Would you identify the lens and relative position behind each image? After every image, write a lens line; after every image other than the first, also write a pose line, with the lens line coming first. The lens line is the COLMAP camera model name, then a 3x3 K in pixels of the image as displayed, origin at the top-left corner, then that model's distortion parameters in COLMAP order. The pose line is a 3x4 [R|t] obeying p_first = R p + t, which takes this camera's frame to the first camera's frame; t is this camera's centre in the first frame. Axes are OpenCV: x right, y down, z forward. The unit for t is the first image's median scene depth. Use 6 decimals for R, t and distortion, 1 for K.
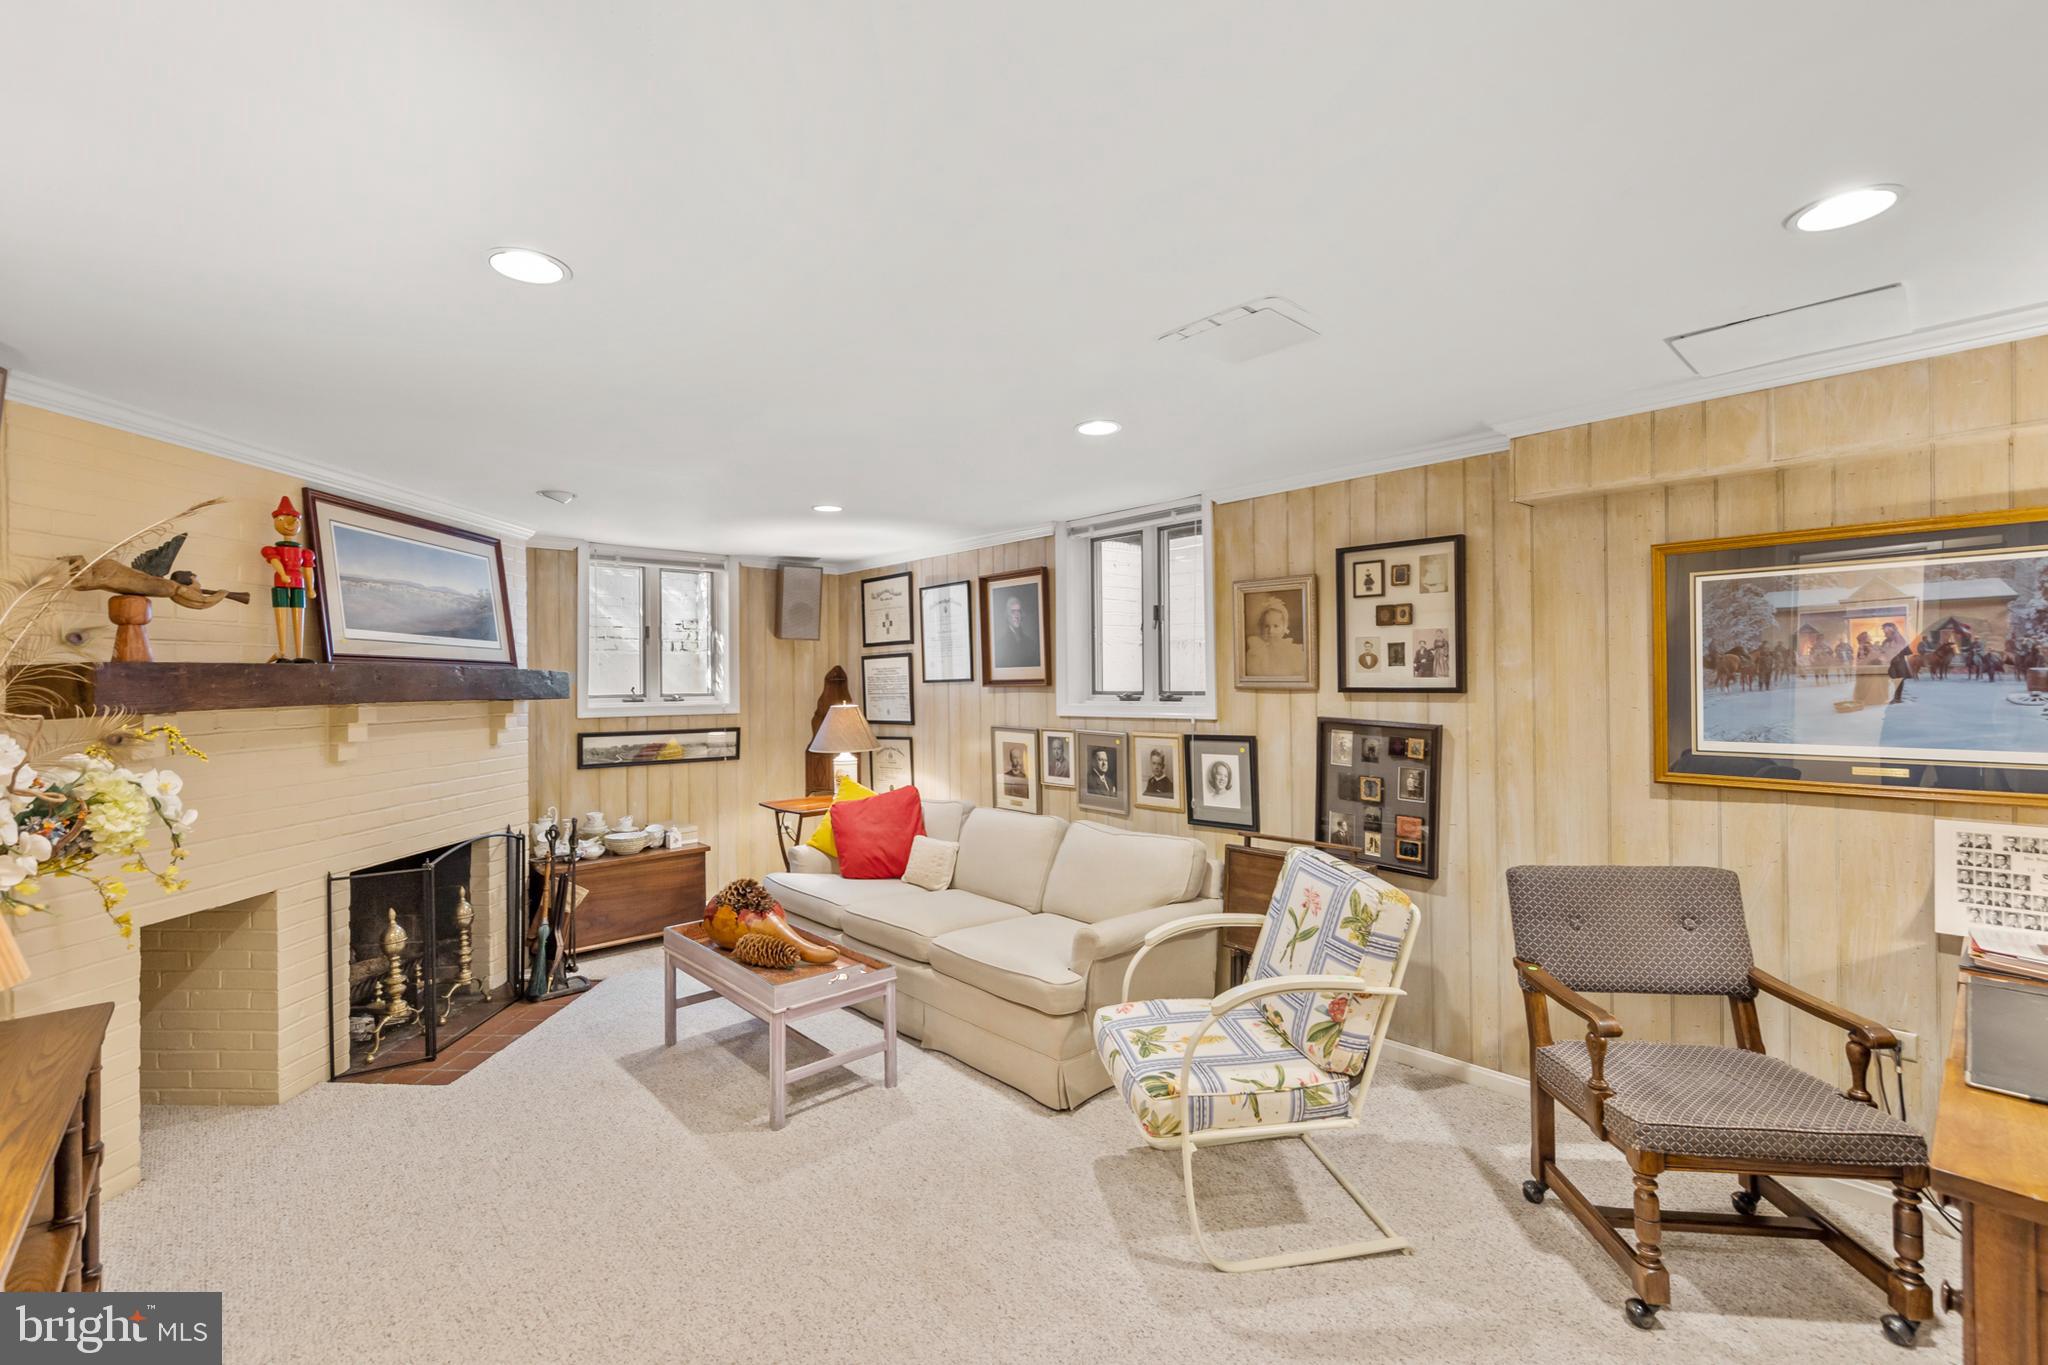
lens RADIAL K [[879.7, 0, 1024.0], [0, 879.7, 682.5], [0, 0, 1]] dist [0.000527, 0.000076]
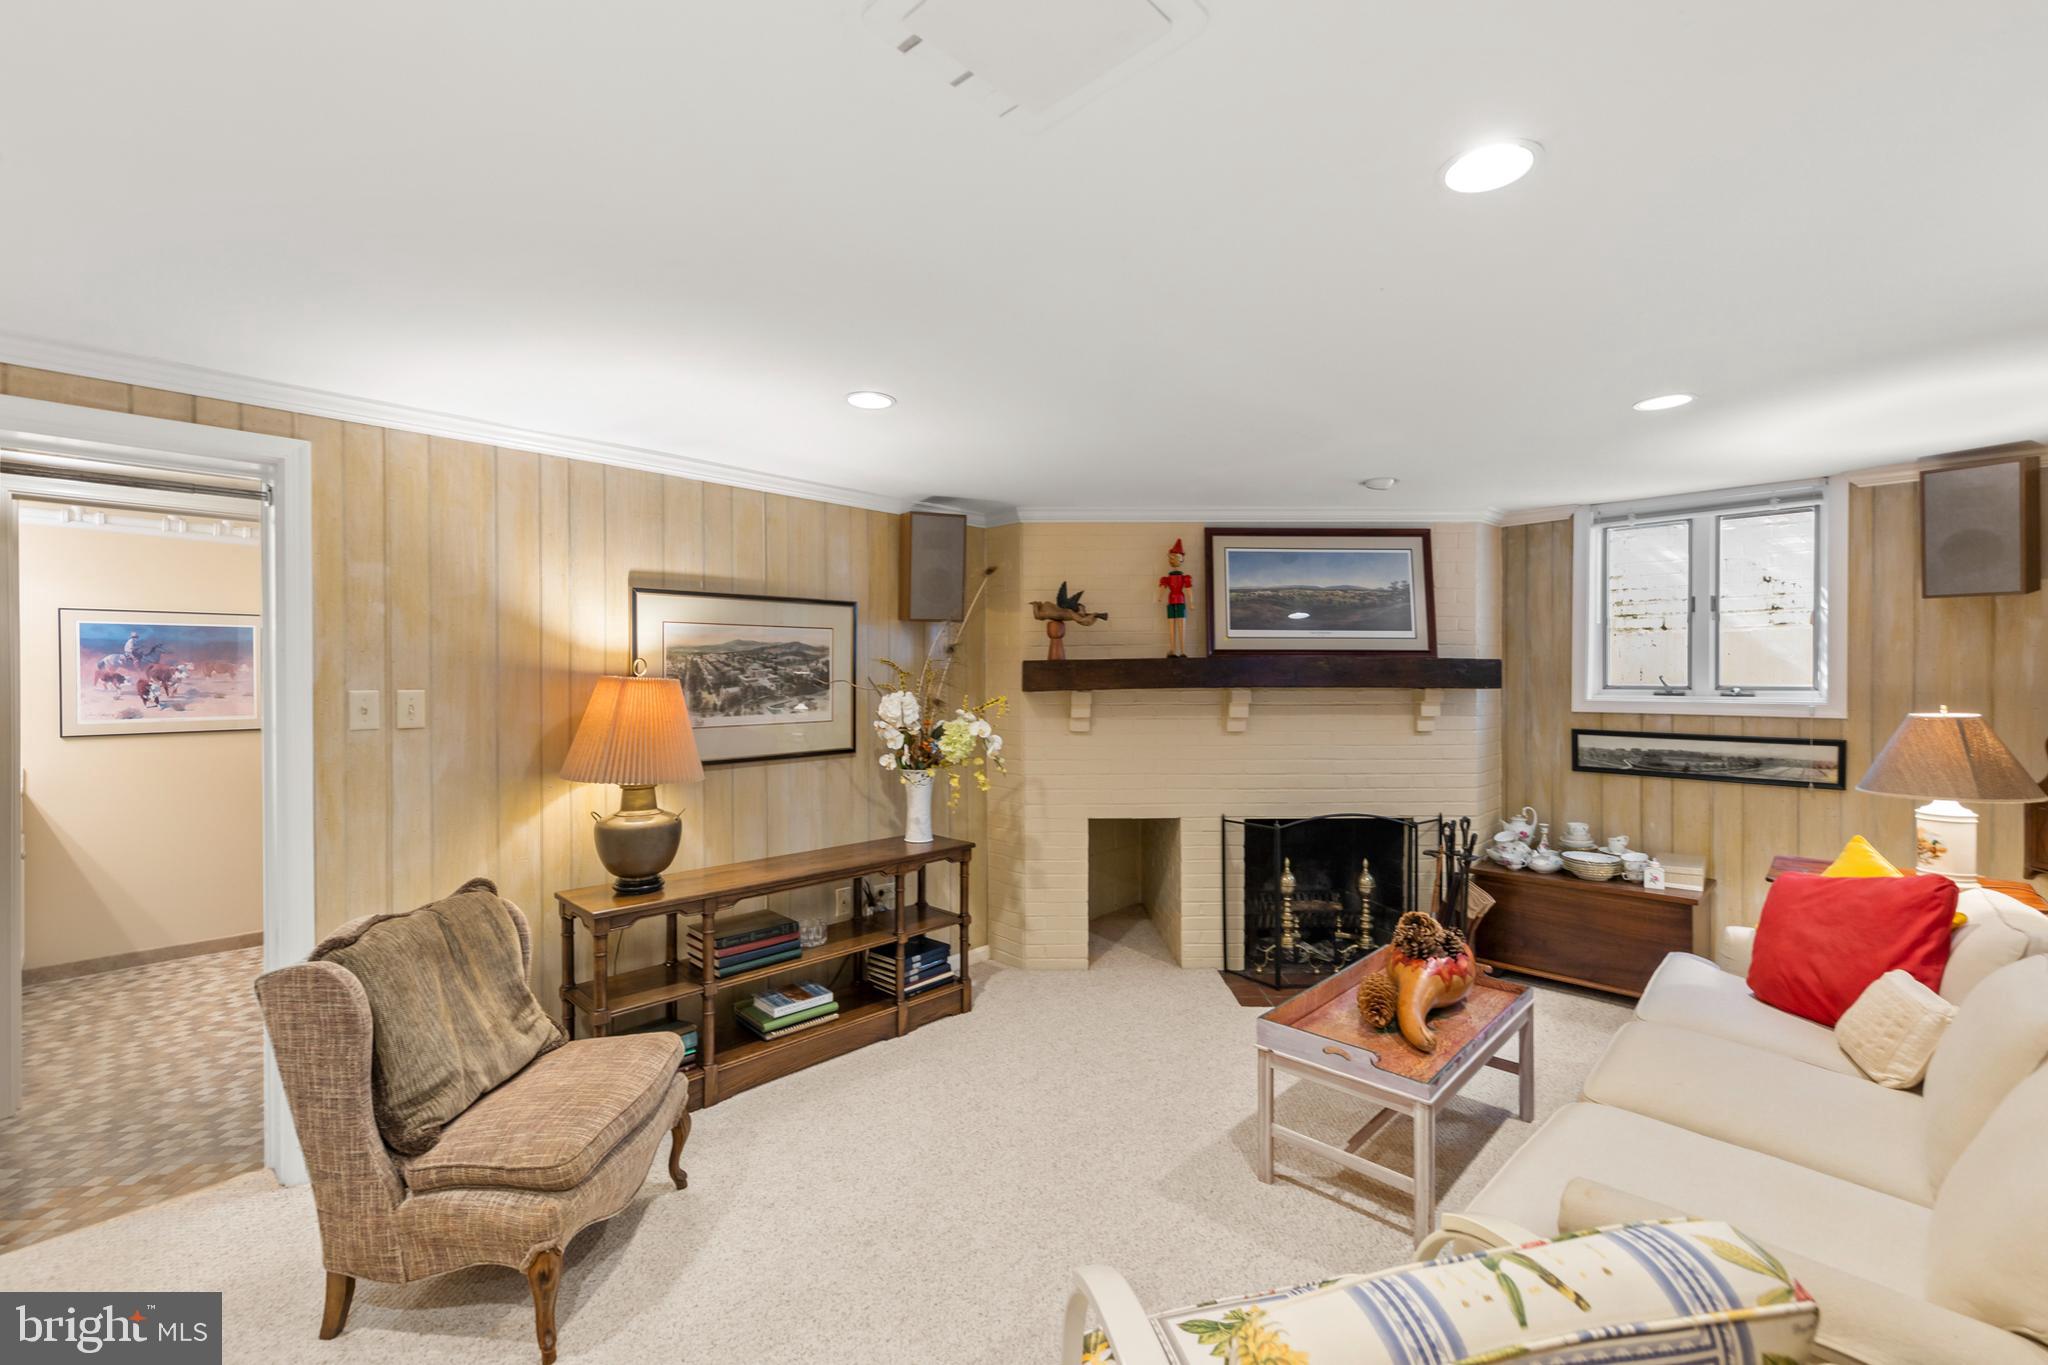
lens RADIAL K [[865.3, 0, 977.2], [0, 865.3, 665.6], [0, 0, 1]] dist [0.001377, -0.000025]
pose [[0.033334, -0.001139, -0.999444, 0.375795], [0.002196, 0.999997, -0.001066, -0.005833], [0.999442, -0.002159, 0.033336, 0.445199]]
